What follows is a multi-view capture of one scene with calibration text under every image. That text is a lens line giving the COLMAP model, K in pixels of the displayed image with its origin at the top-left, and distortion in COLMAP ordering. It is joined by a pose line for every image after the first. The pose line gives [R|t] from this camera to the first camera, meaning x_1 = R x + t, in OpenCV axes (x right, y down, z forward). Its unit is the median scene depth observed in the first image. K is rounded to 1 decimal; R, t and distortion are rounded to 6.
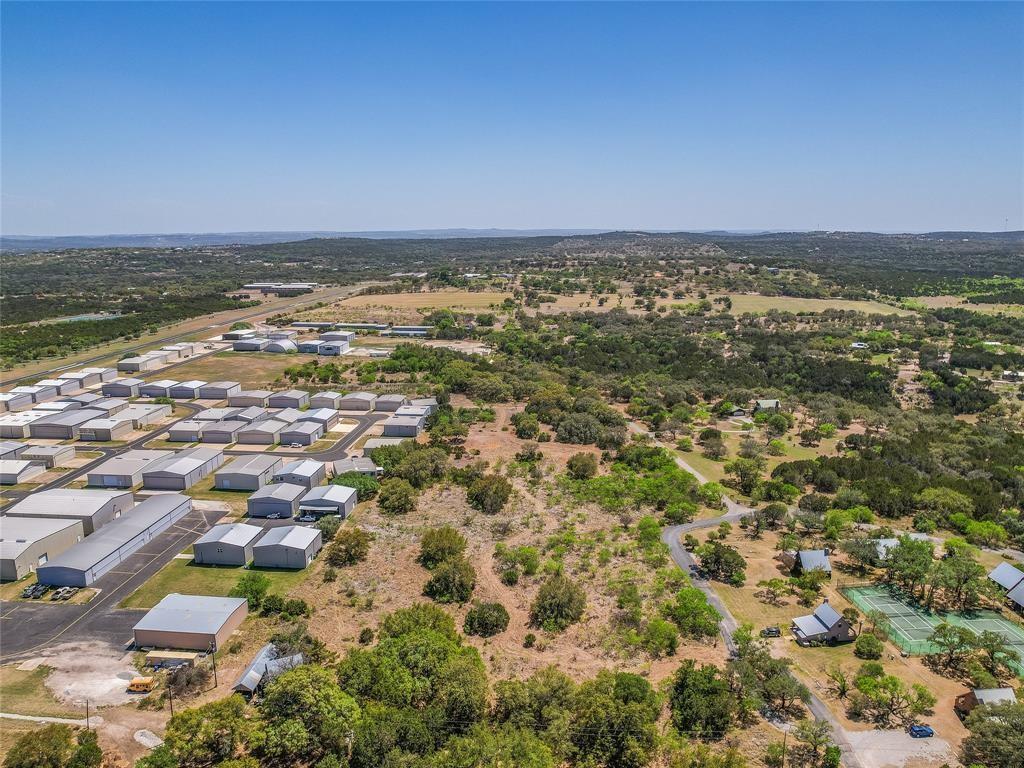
lens RADIAL K [[754.3, 0, 512.0], [0, 754.3, 384.0], [0, 0, 1]] dist [-0.077691, 0.069330]
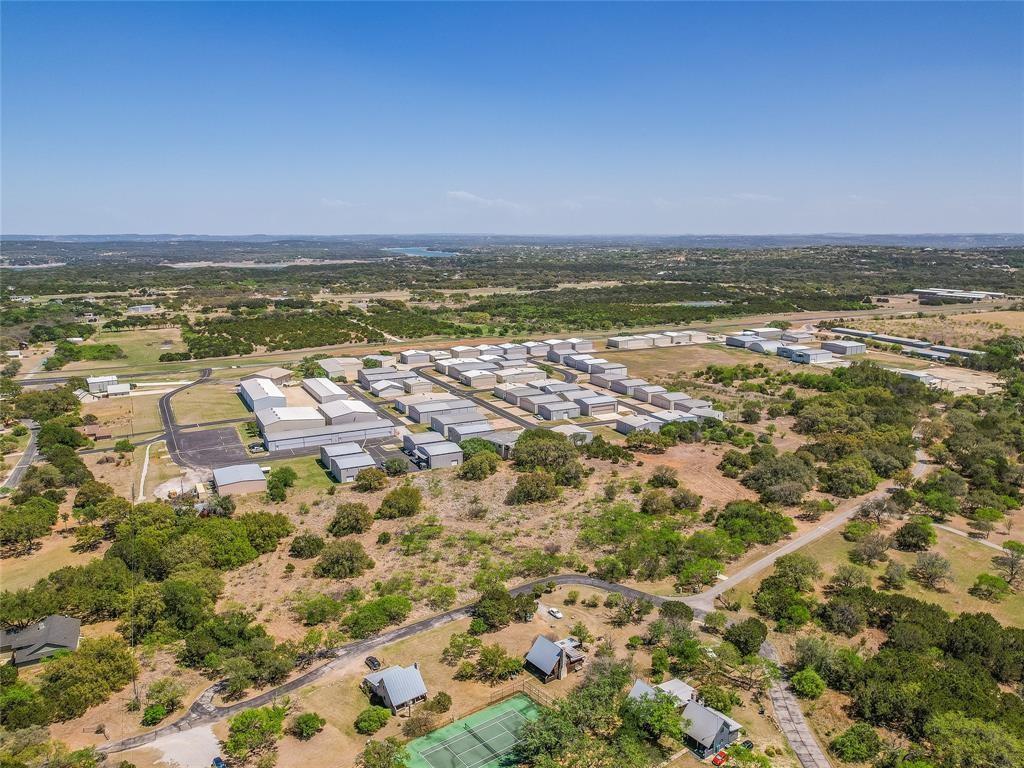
lens RADIAL K [[754.3, 0, 512.0], [0, 754.3, 384.0], [0, 0, 1]] dist [-0.077691, 0.069330]
pose [[0.526967, 0.172344, -0.832228, 0.786813], [-0.170384, 0.980766, 0.095217, -0.087258], [0.832631, 0.091622, 0.546196, 0.407202]]
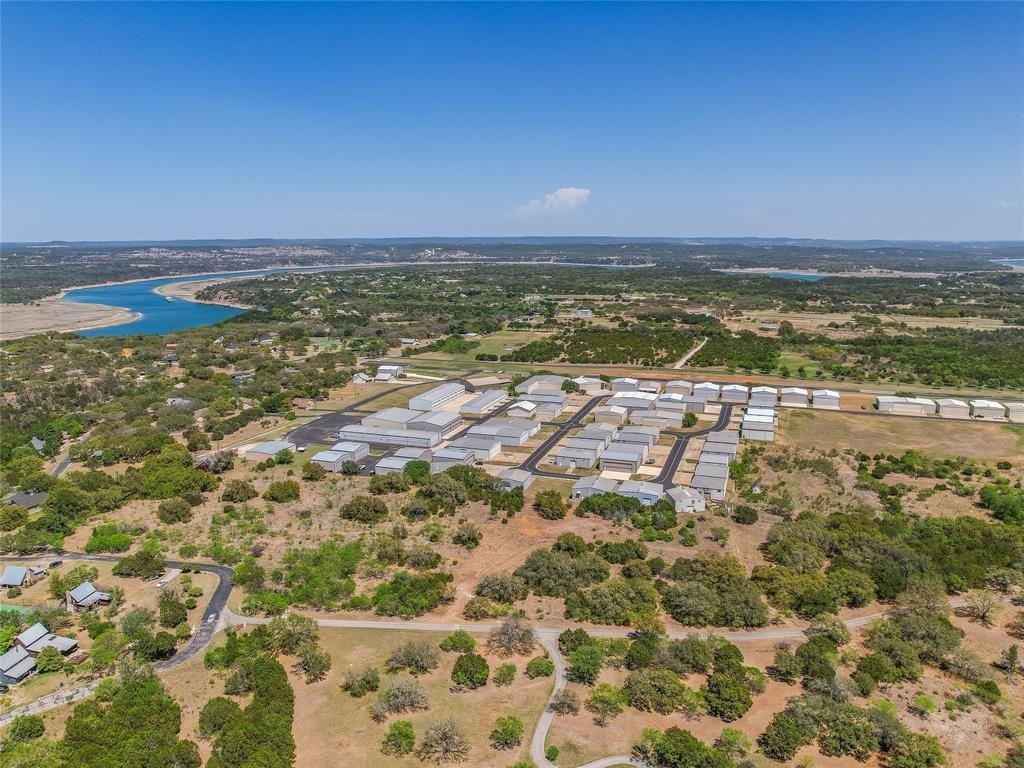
lens RADIAL K [[754.3, 0, 512.0], [0, 754.3, 384.0], [0, 0, 1]] dist [-0.077691, 0.069330]
pose [[-0.251603, 0.193033, -0.948385, 0.987734], [-0.187518, 0.951617, 0.243439, -0.369141], [0.949491, 0.239089, -0.203232, 1.414208]]
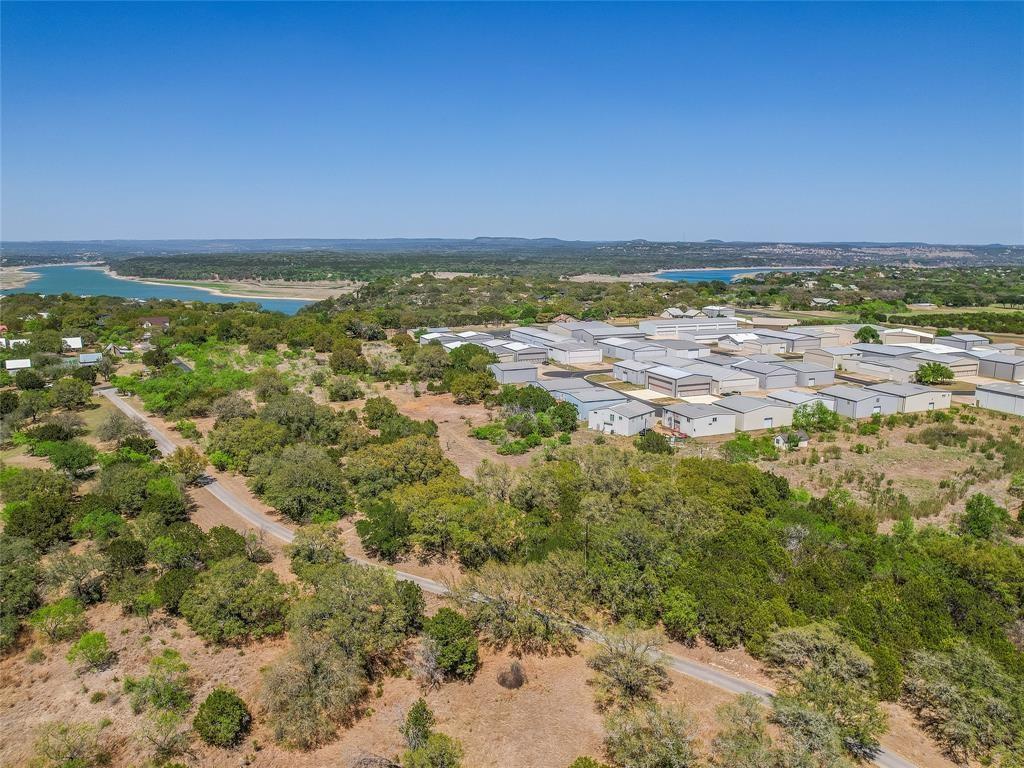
lens RADIAL K [[754.3, 0, 512.0], [0, 754.3, 384.0], [0, 0, 1]] dist [-0.077691, 0.069330]
pose [[-0.891415, 0.085850, -0.444981, 0.271460], [-0.085547, 0.932364, 0.351254, -0.249562], [0.445040, 0.351180, -0.823779, 2.040129]]
